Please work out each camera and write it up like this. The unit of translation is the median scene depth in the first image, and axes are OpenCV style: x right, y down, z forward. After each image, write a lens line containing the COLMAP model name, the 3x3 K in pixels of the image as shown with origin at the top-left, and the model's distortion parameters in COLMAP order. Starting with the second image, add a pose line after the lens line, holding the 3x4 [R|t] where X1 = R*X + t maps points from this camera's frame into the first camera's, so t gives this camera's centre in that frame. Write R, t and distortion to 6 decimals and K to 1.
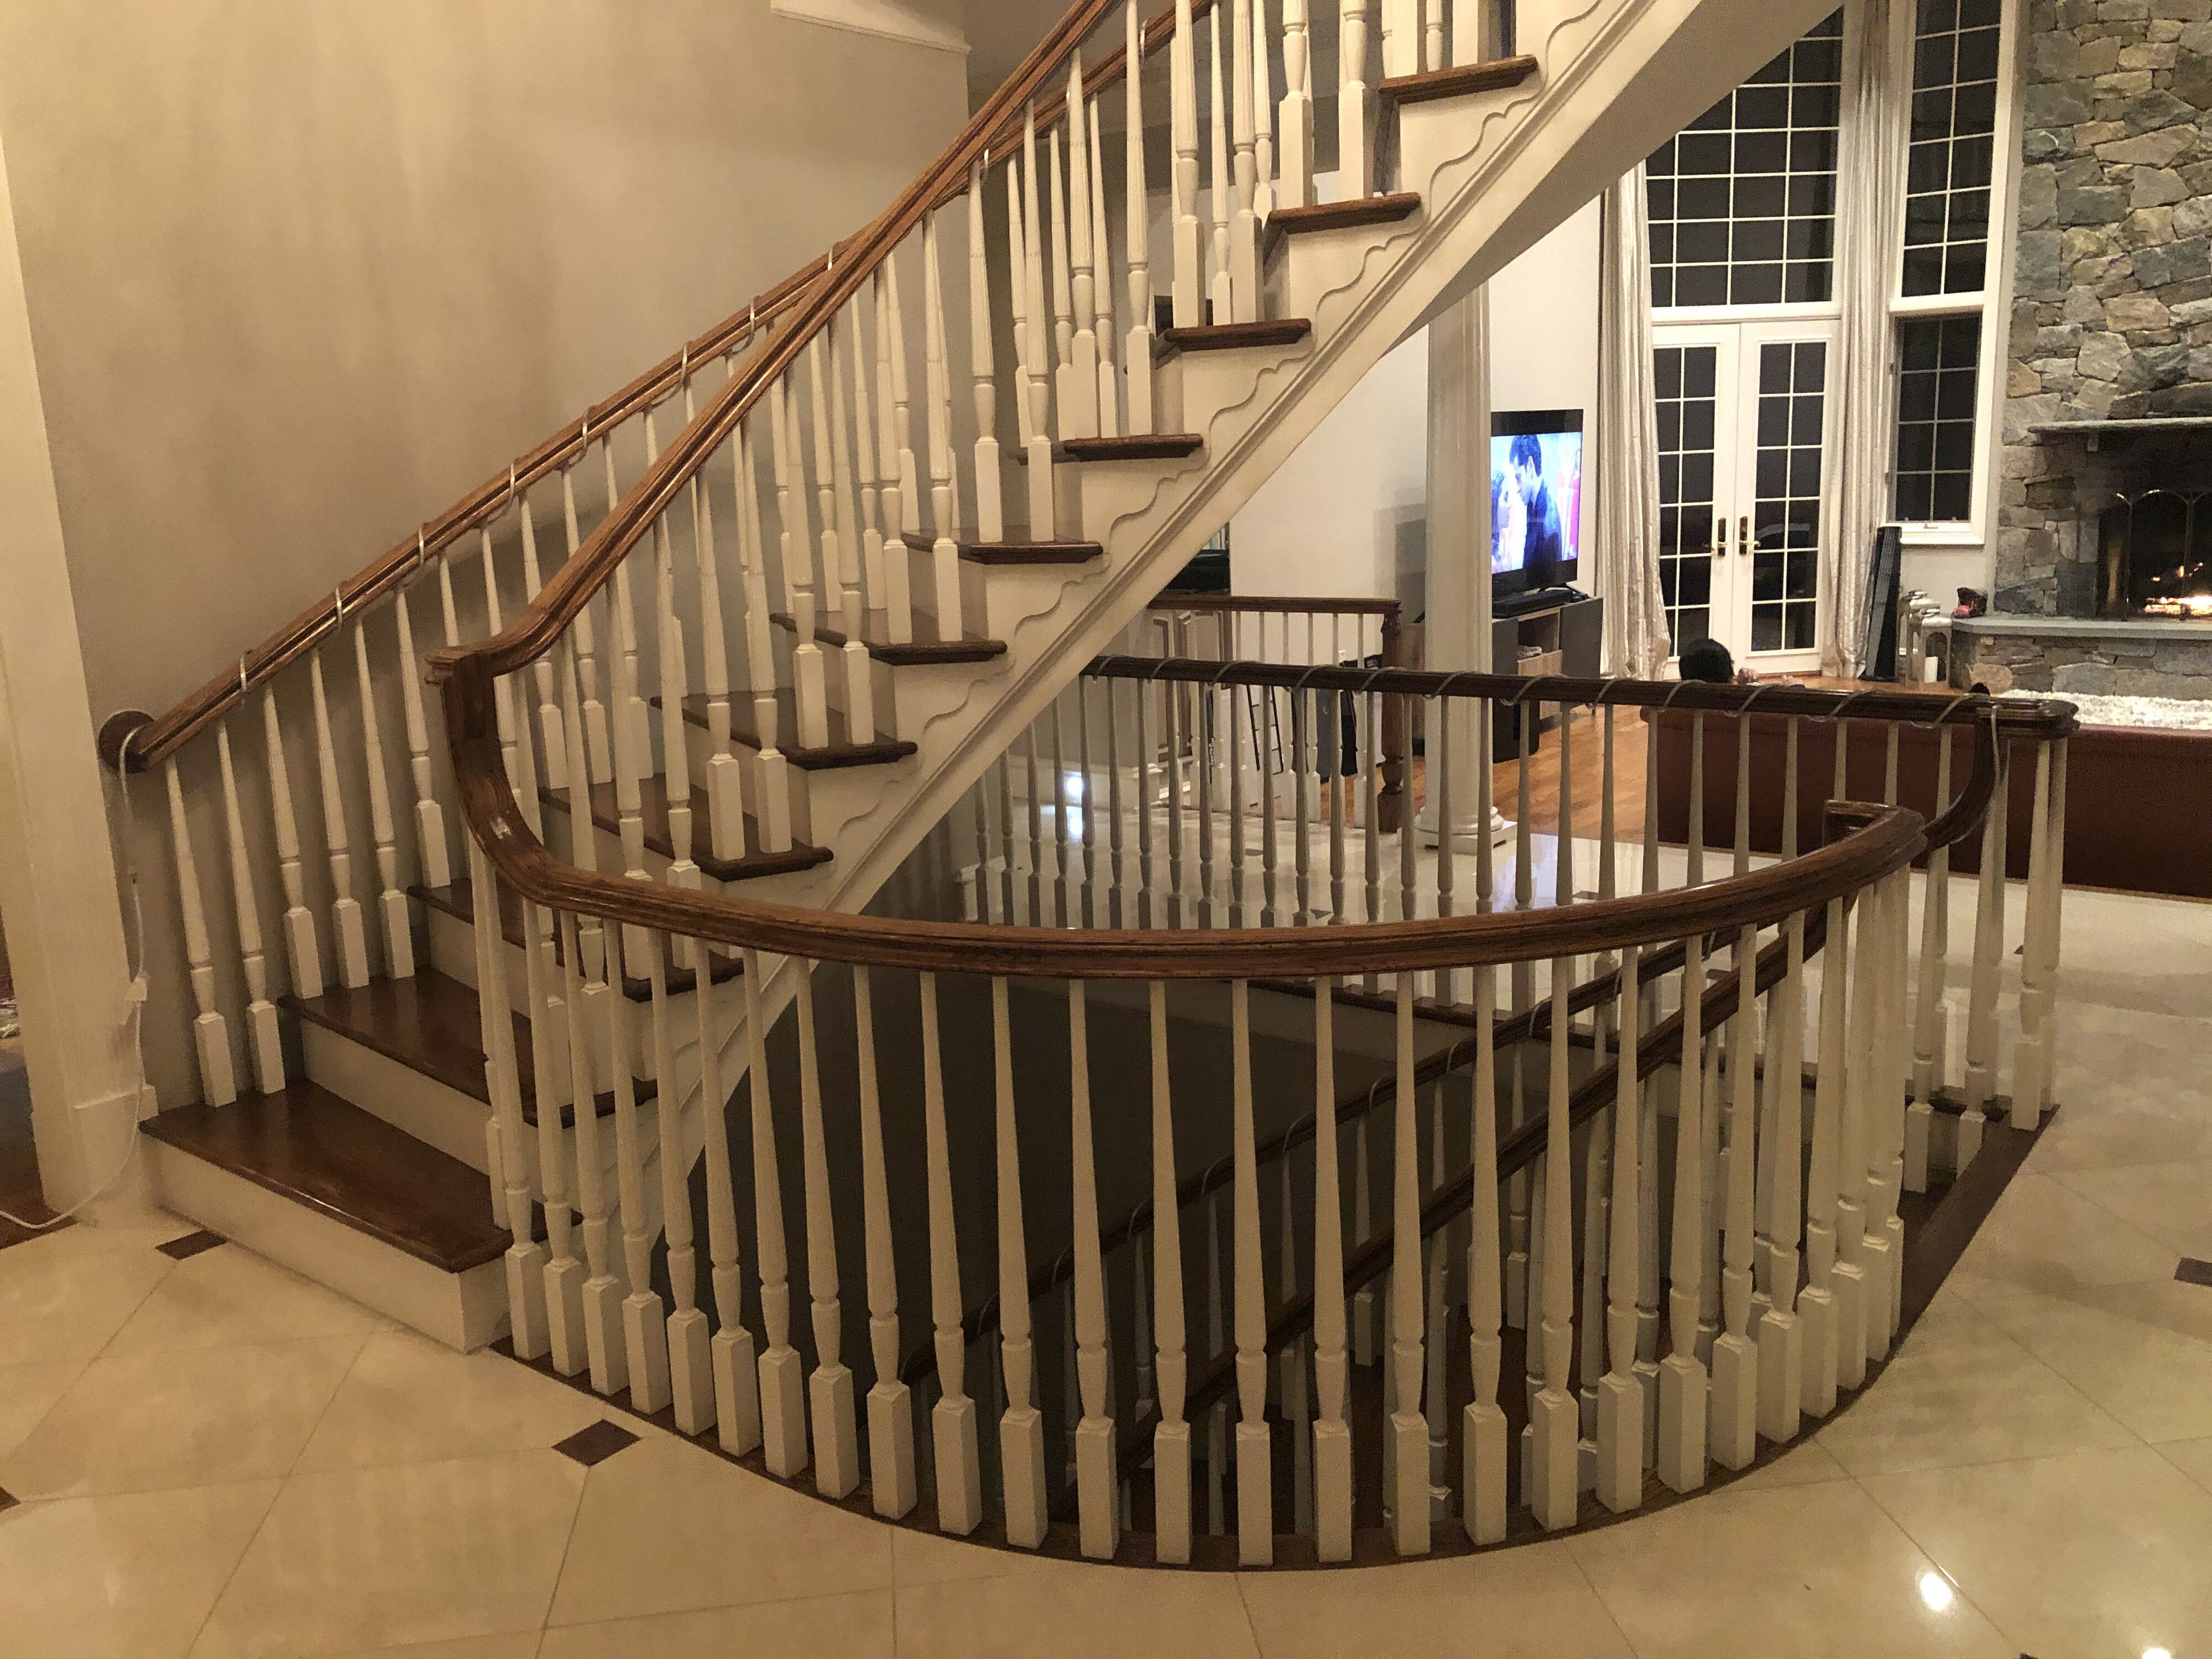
lens RADIAL K [[1797.3, 0, 1088.2], [0, 1797.3, 805.2], [0, 0, 1]] dist [0.011064, -0.002181]
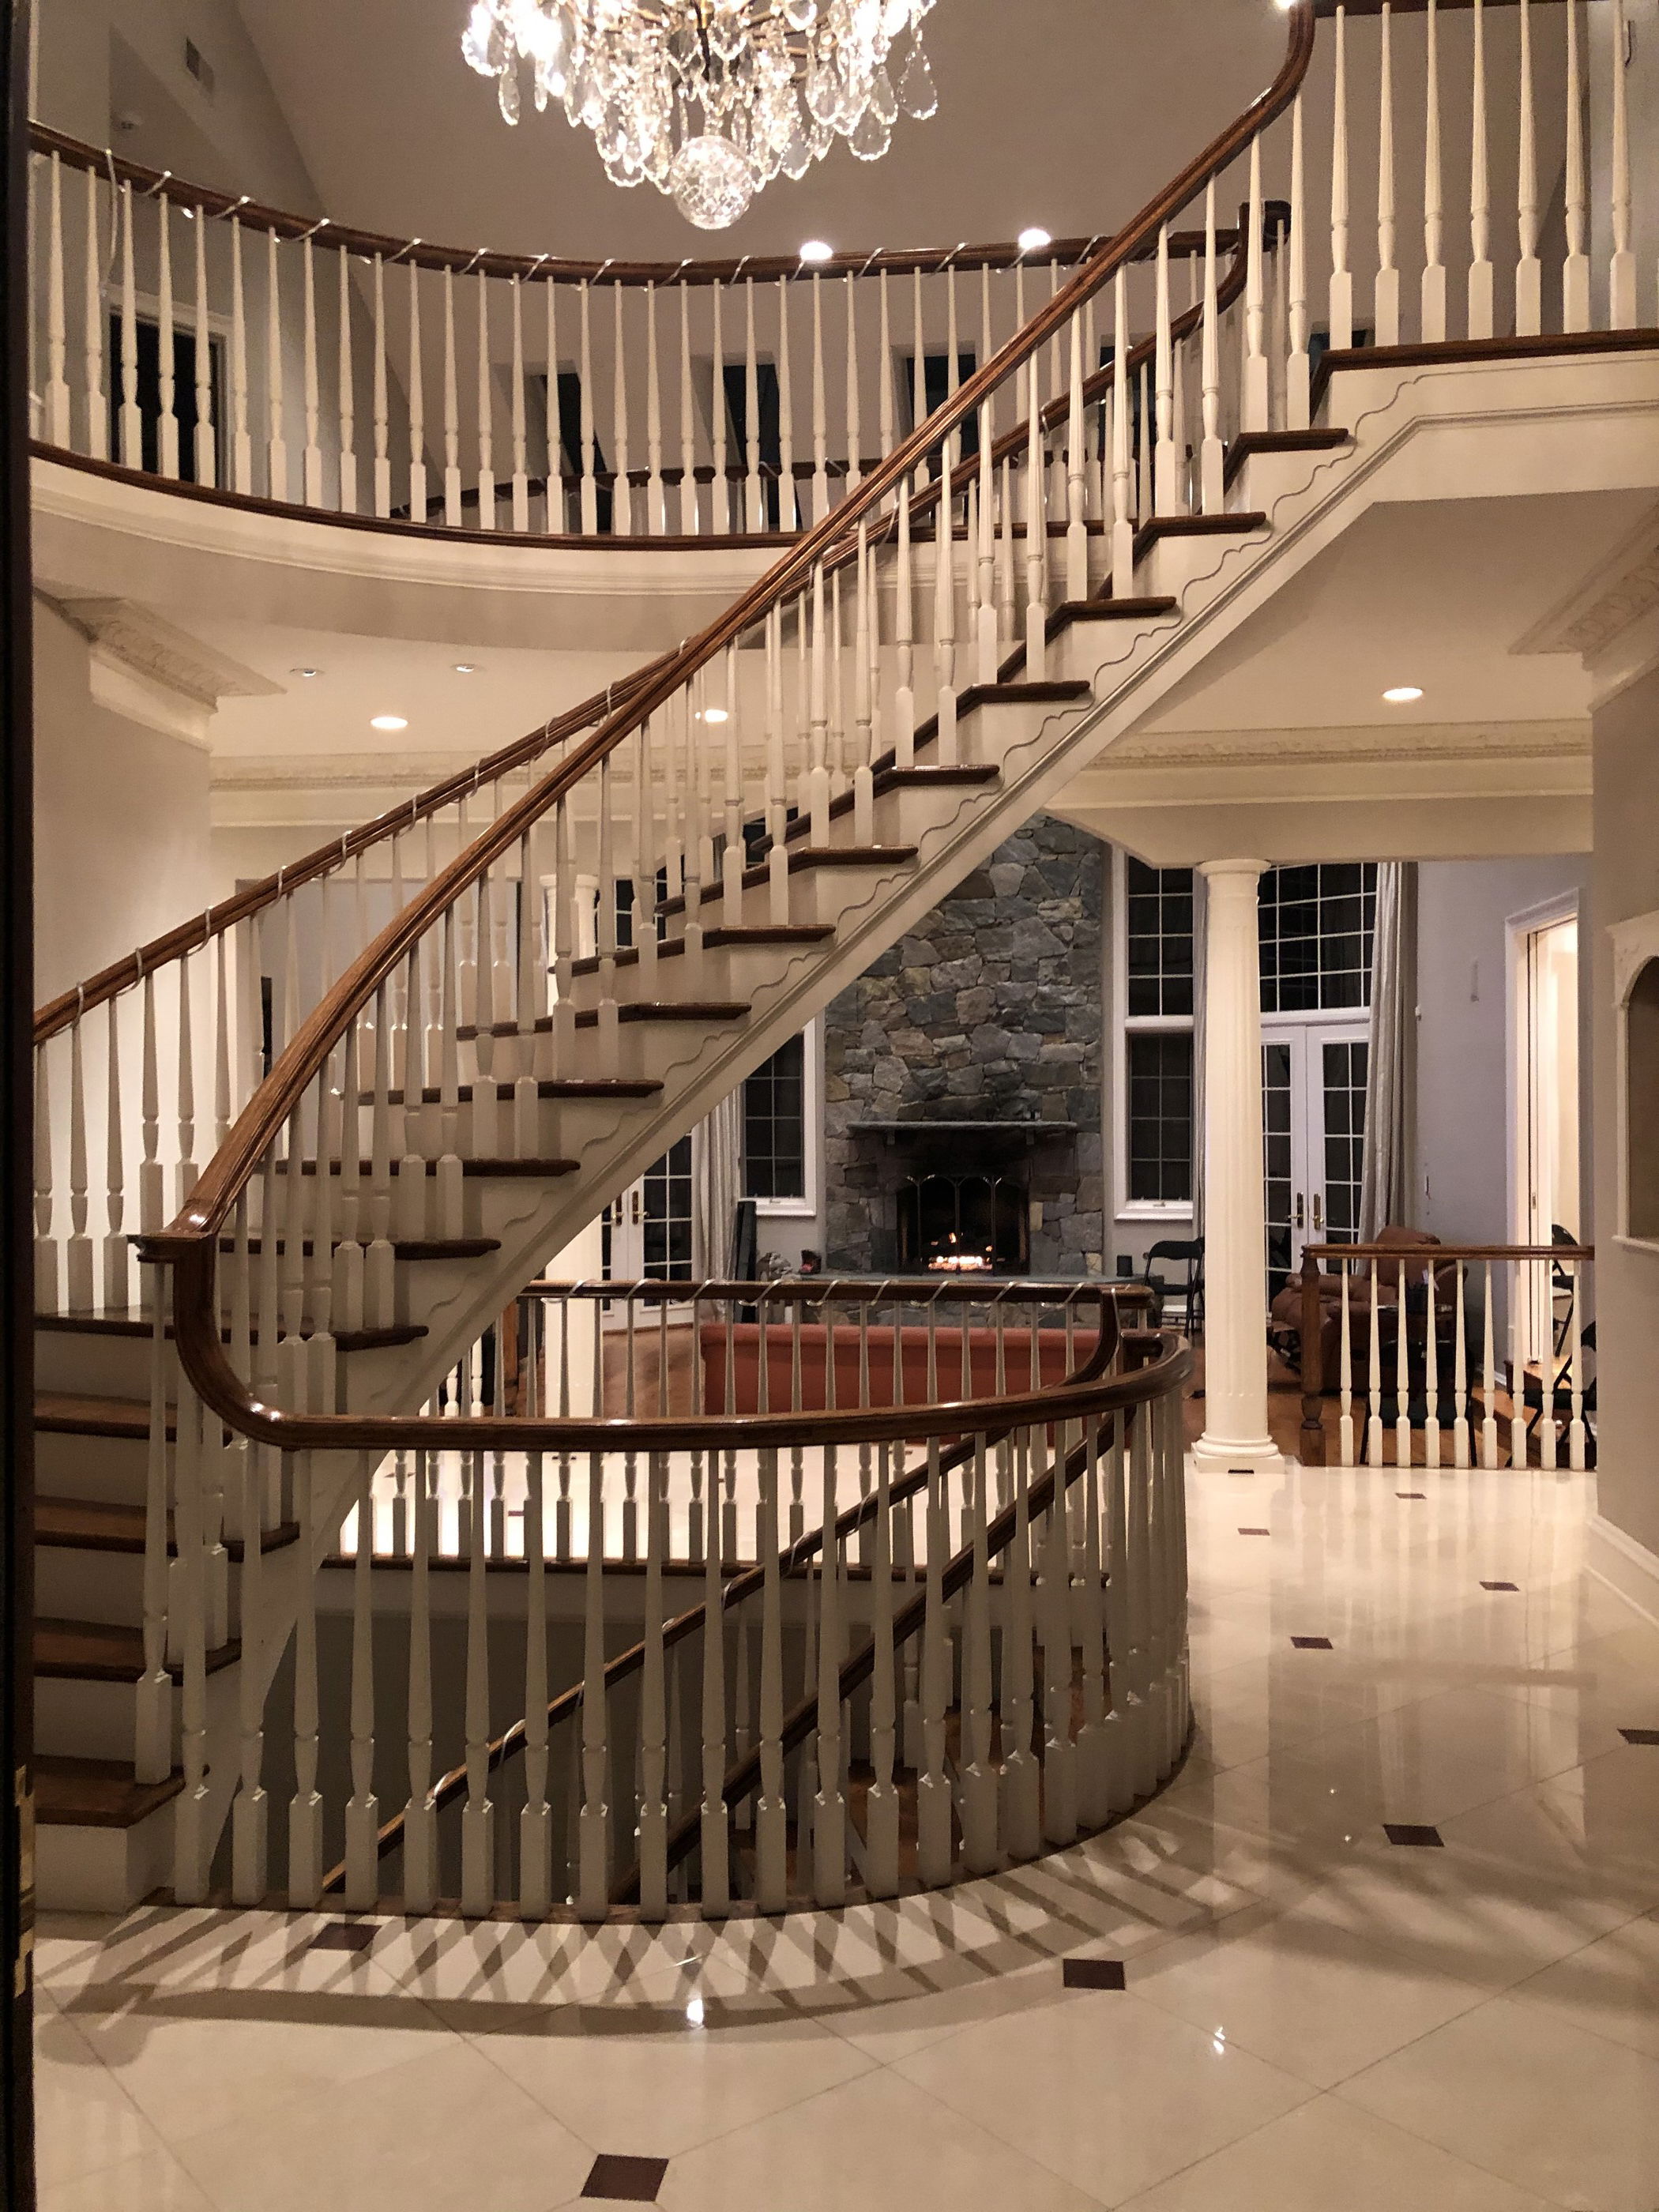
lens RADIAL K [[1783.8, 0, 789.6], [0, 1783.8, 1121.2], [0, 0, 1]] dist [0.077303, -0.100186]
pose [[0.859941, 0.036918, 0.509056, -0.398422], [0.068805, 0.979891, -0.187296, 0.056284], [-0.505734, 0.196089, 0.840108, -0.110258]]
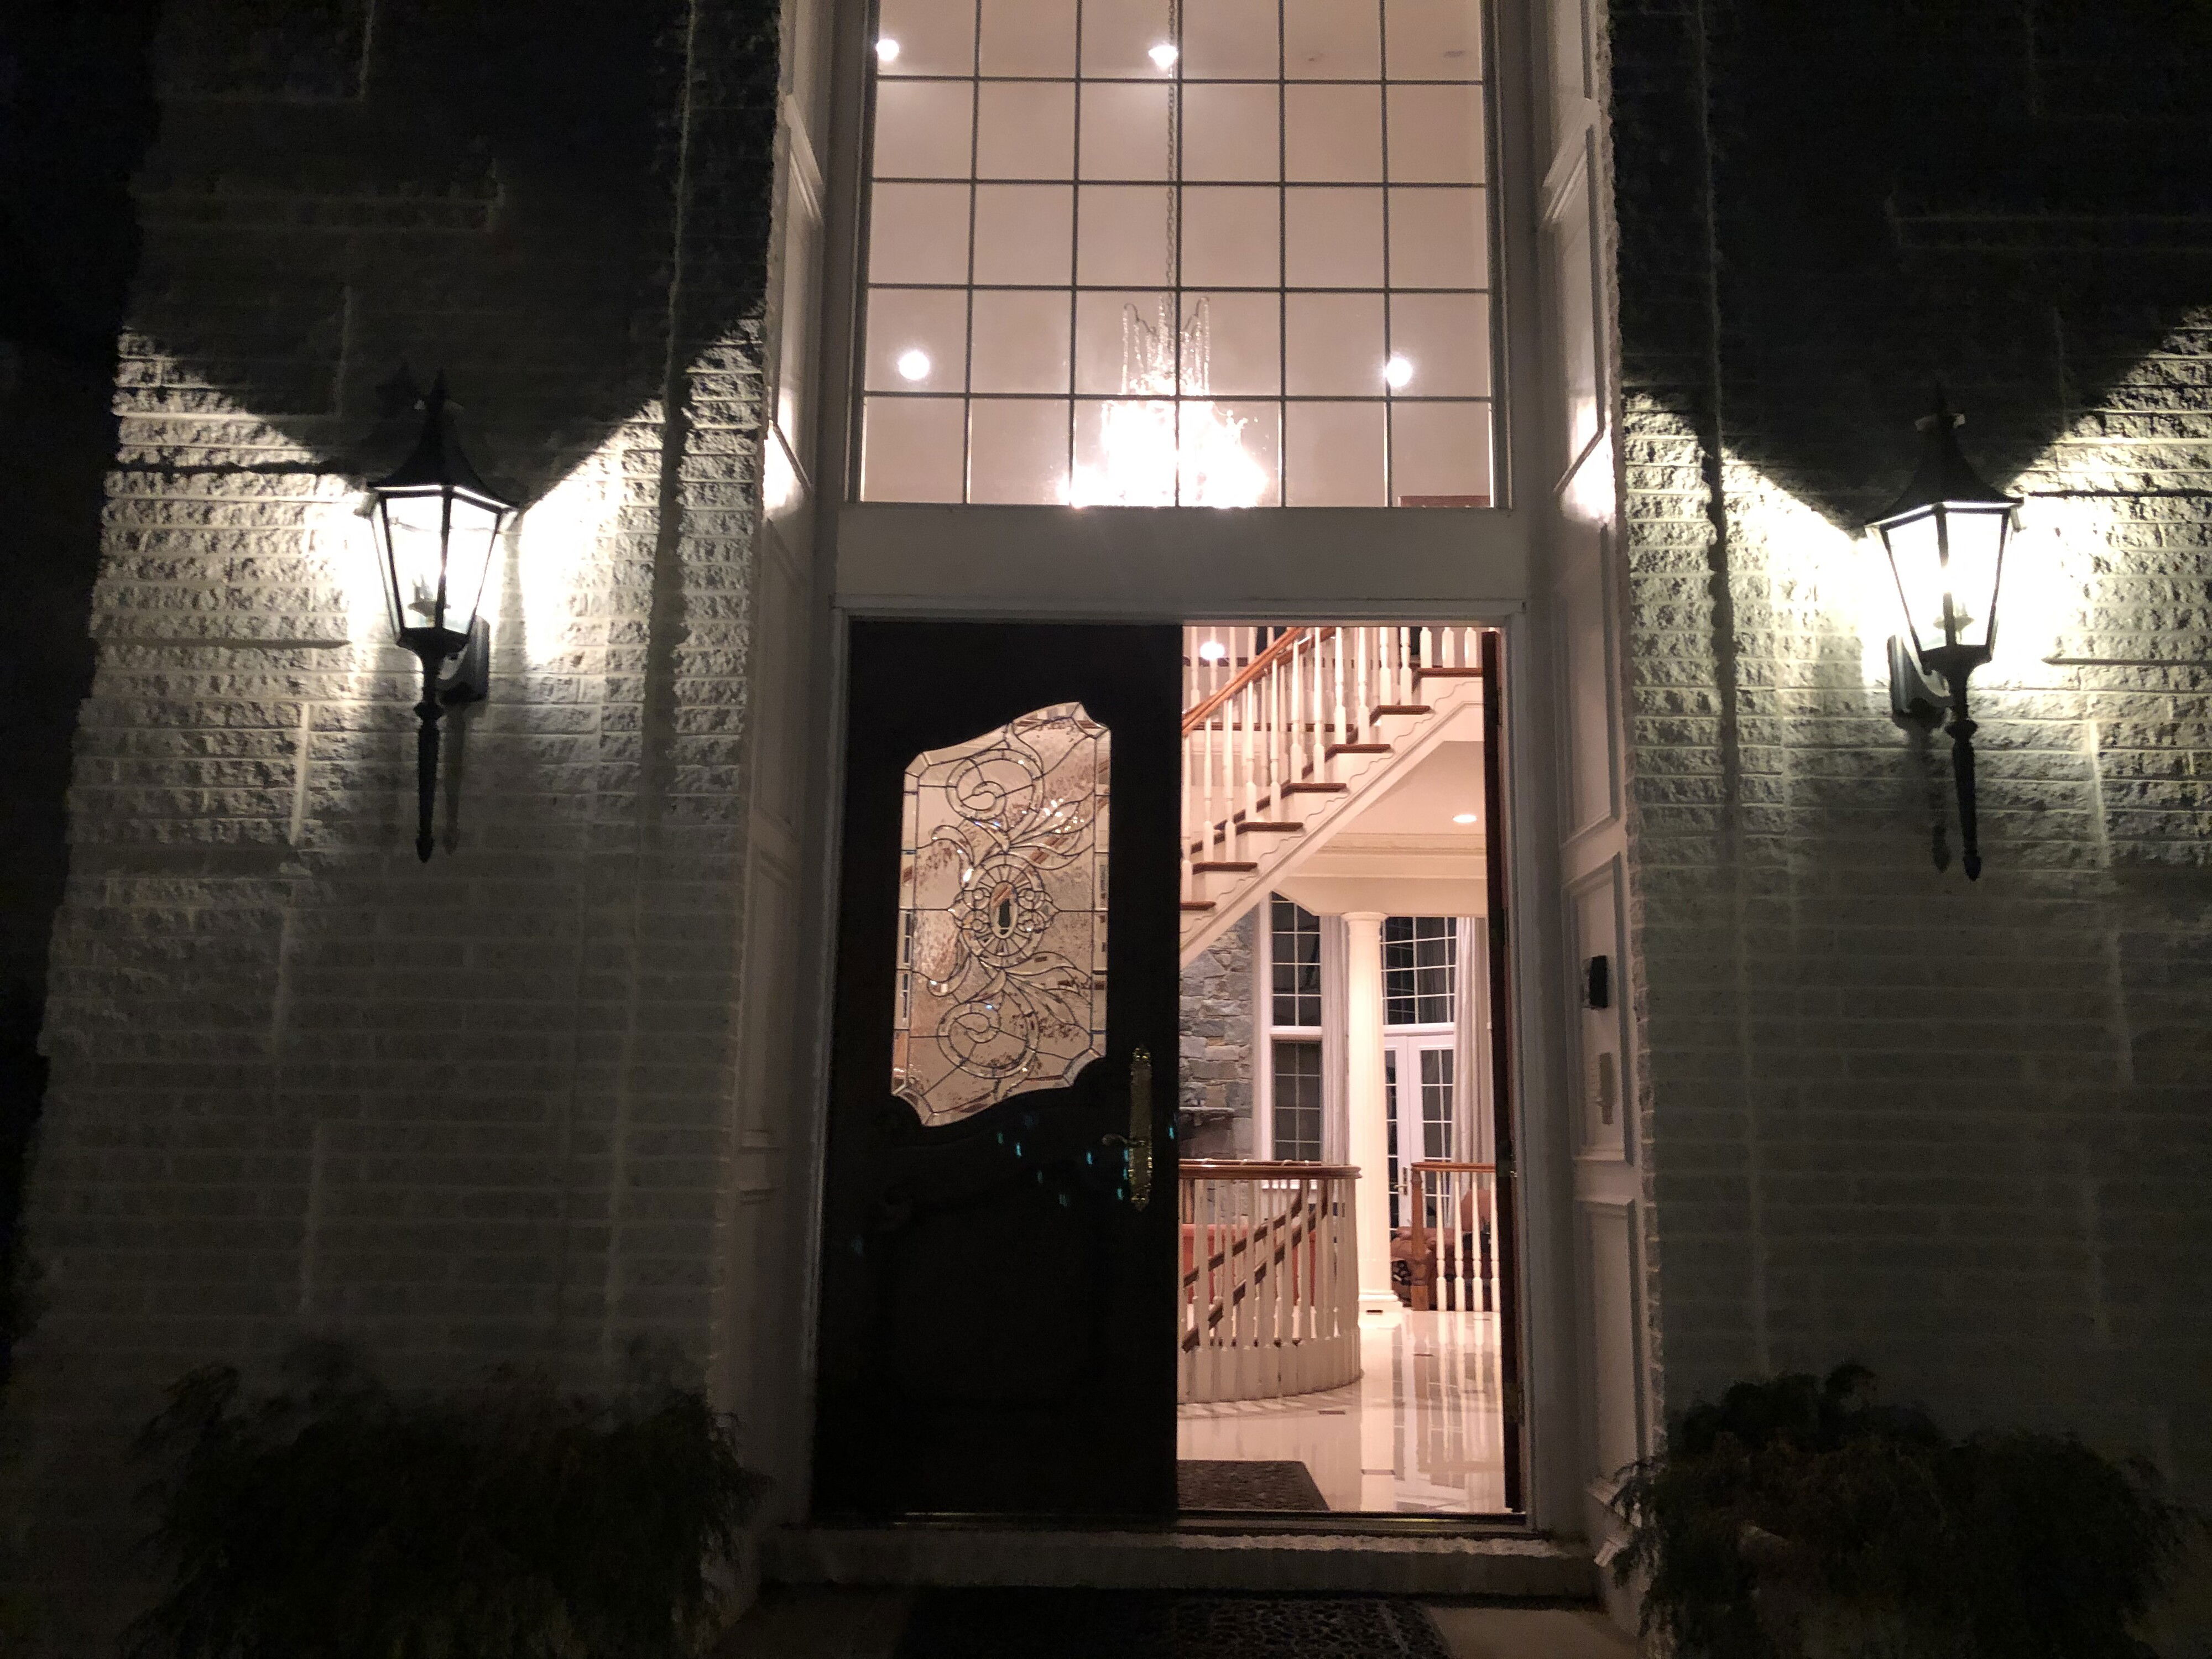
lens RADIAL K [[1819.5, 0, 1109.3], [0, 1819.5, 800.0], [0, 0, 1]] dist [0.059480, -0.039746]
pose [[0.787479, 0.166325, 0.593475, -1.114478], [0.074759, 0.930014, -0.359840, 0.308435], [-0.611790, 0.327734, 0.719933, -0.711058]]
